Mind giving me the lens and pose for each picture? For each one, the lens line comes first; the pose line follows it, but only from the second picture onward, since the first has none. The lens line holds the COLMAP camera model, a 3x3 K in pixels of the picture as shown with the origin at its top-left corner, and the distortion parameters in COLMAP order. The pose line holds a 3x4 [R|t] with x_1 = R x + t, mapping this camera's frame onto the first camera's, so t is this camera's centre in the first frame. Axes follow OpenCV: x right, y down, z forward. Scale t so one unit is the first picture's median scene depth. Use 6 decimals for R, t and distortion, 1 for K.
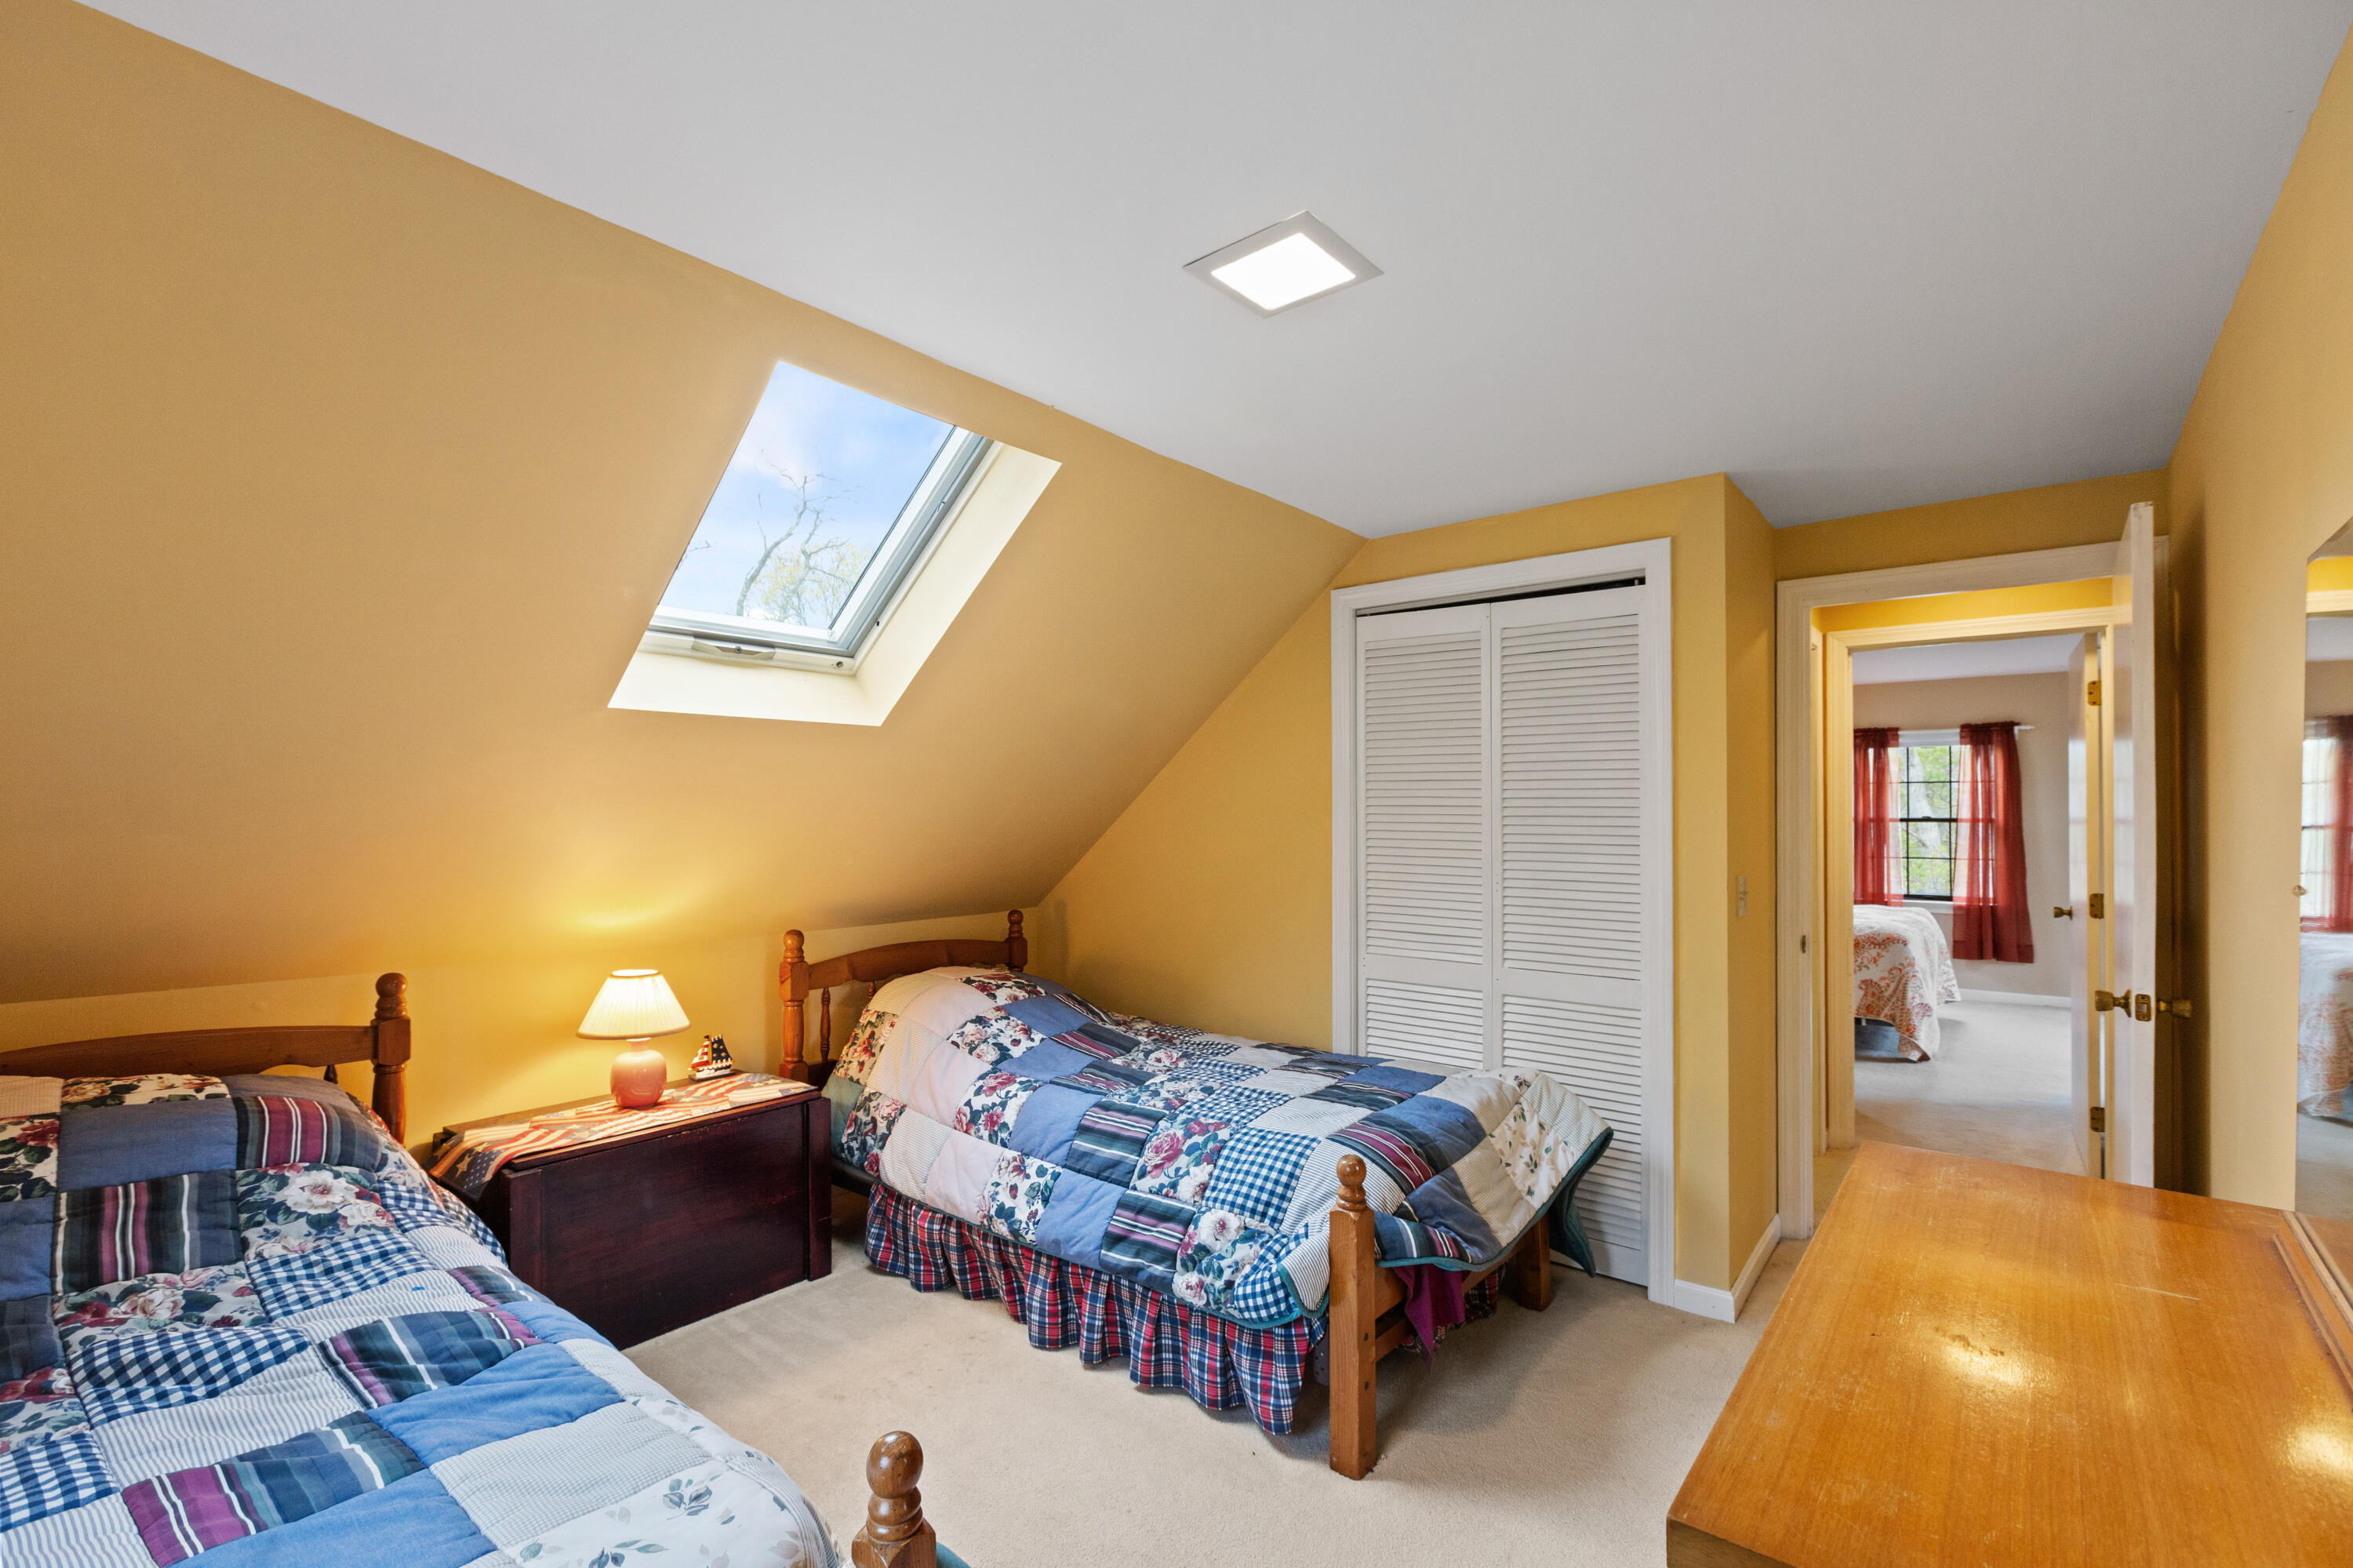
lens RADIAL K [[1057.5, 0, 1179.8], [0, 1057.5, 794.2], [0, 0, 1]] dist [-0.000929, -0.000474]
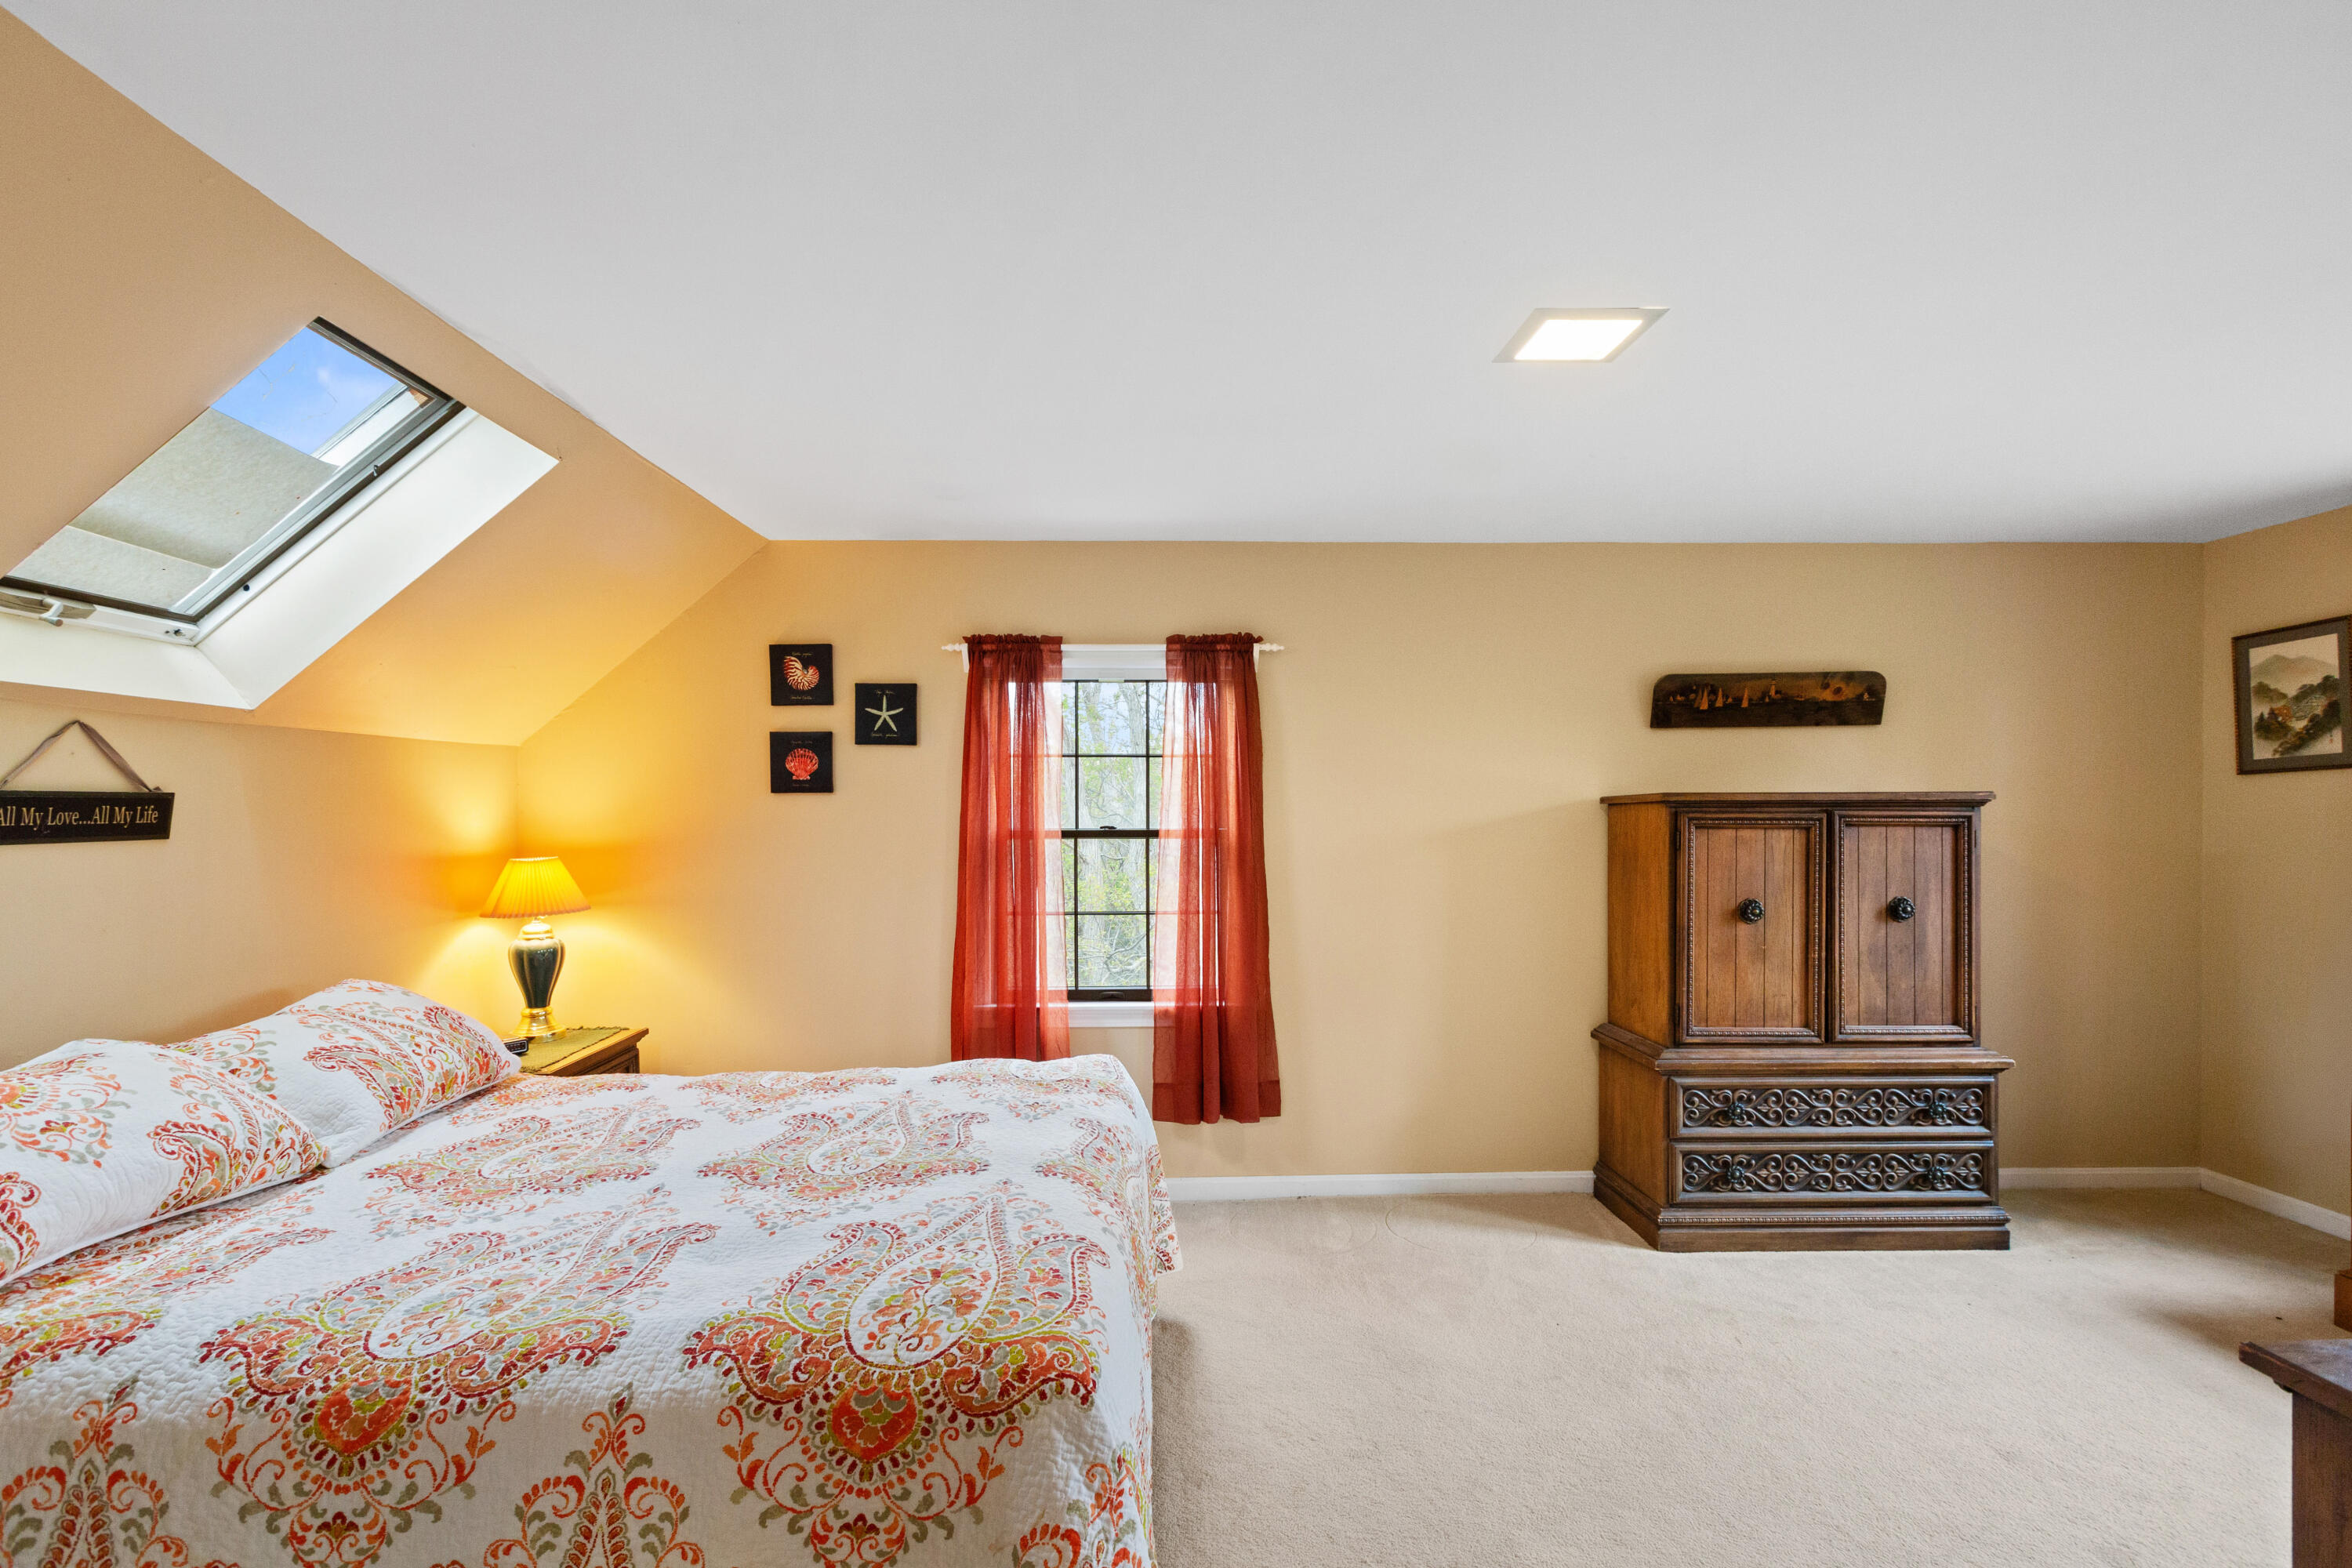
lens RADIAL K [[1057.1, 0, 1140.5], [0, 1057.1, 842.6], [0, 0, 1]] dist [-0.000929, -0.000474]
pose [[0.780577, -0.011124, 0.624960, 0.426436], [-0.006937, 0.999626, 0.026457, 0.015794], [-0.625021, -0.024987, 0.780208, 0.629209]]
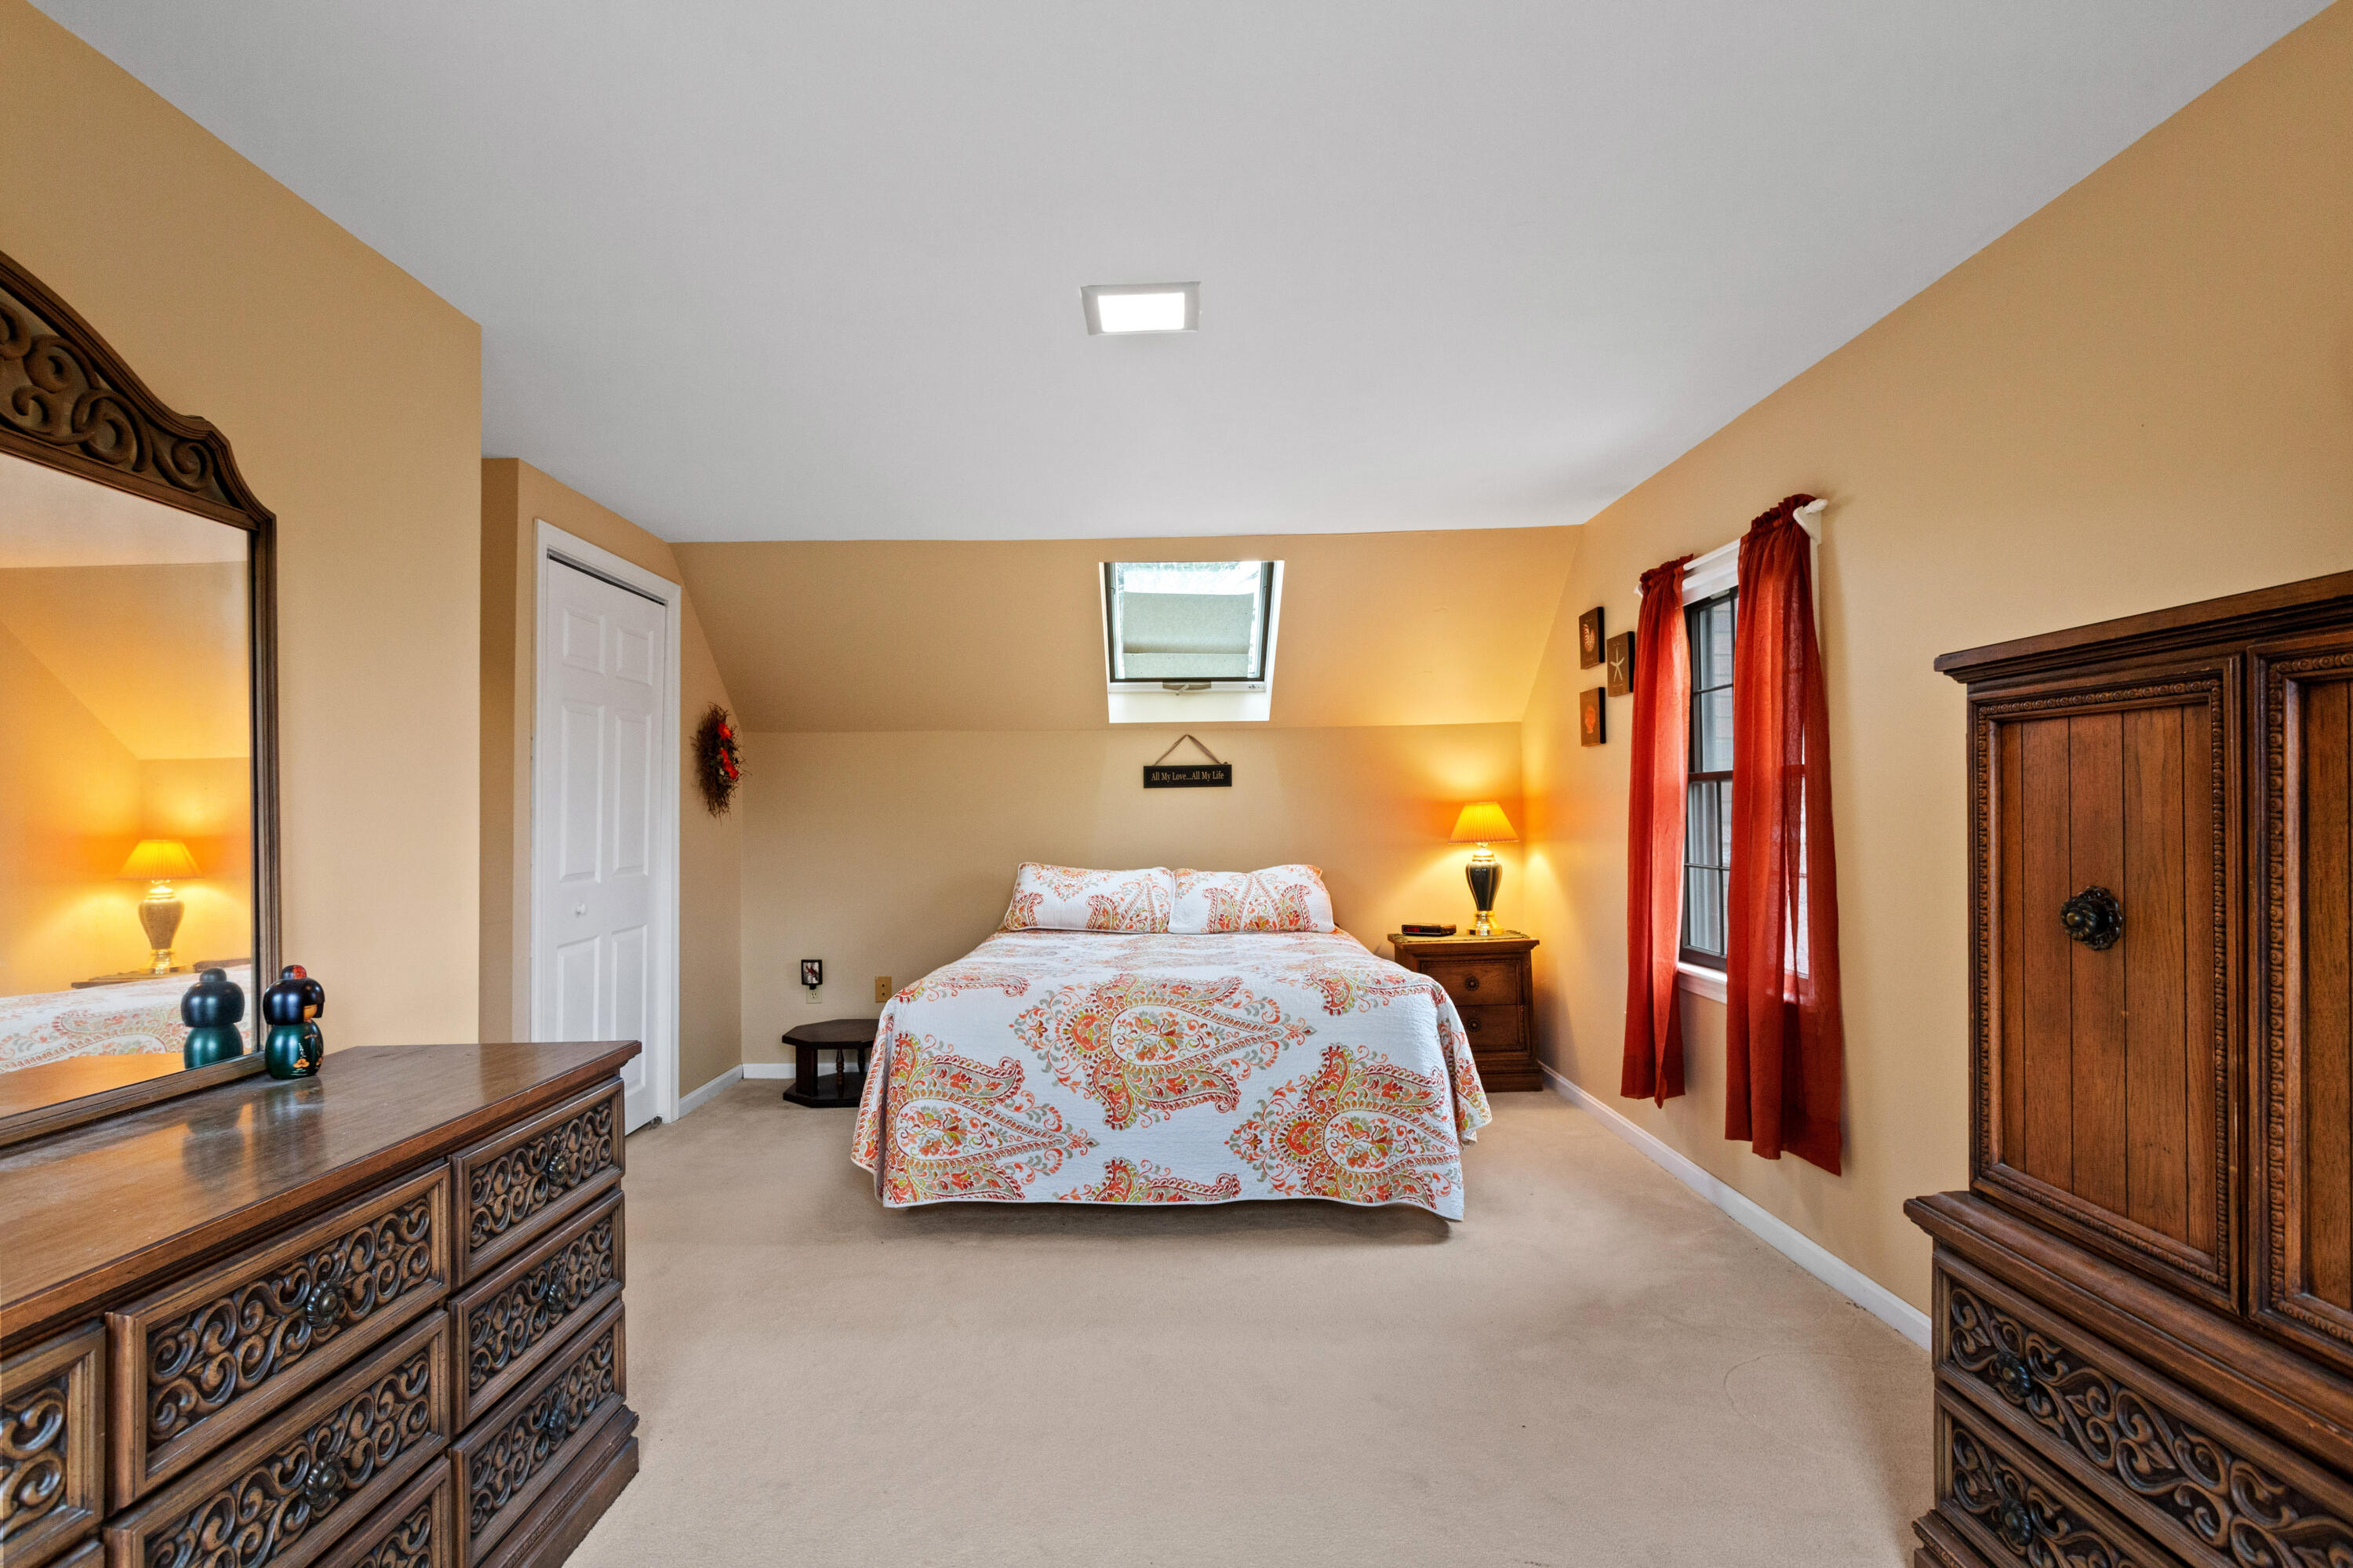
lens RADIAL K [[1217.5, 0, 1179.9], [0, 1217.5, 793.2], [0, 0, 1]] dist [-0.000051, -0.000066]
pose [[0.610334, -0.011693, -0.792058, 0.959292], [0.013180, 0.999903, -0.004605, 0.031731], [0.792035, -0.007629, 0.610428, 0.565444]]
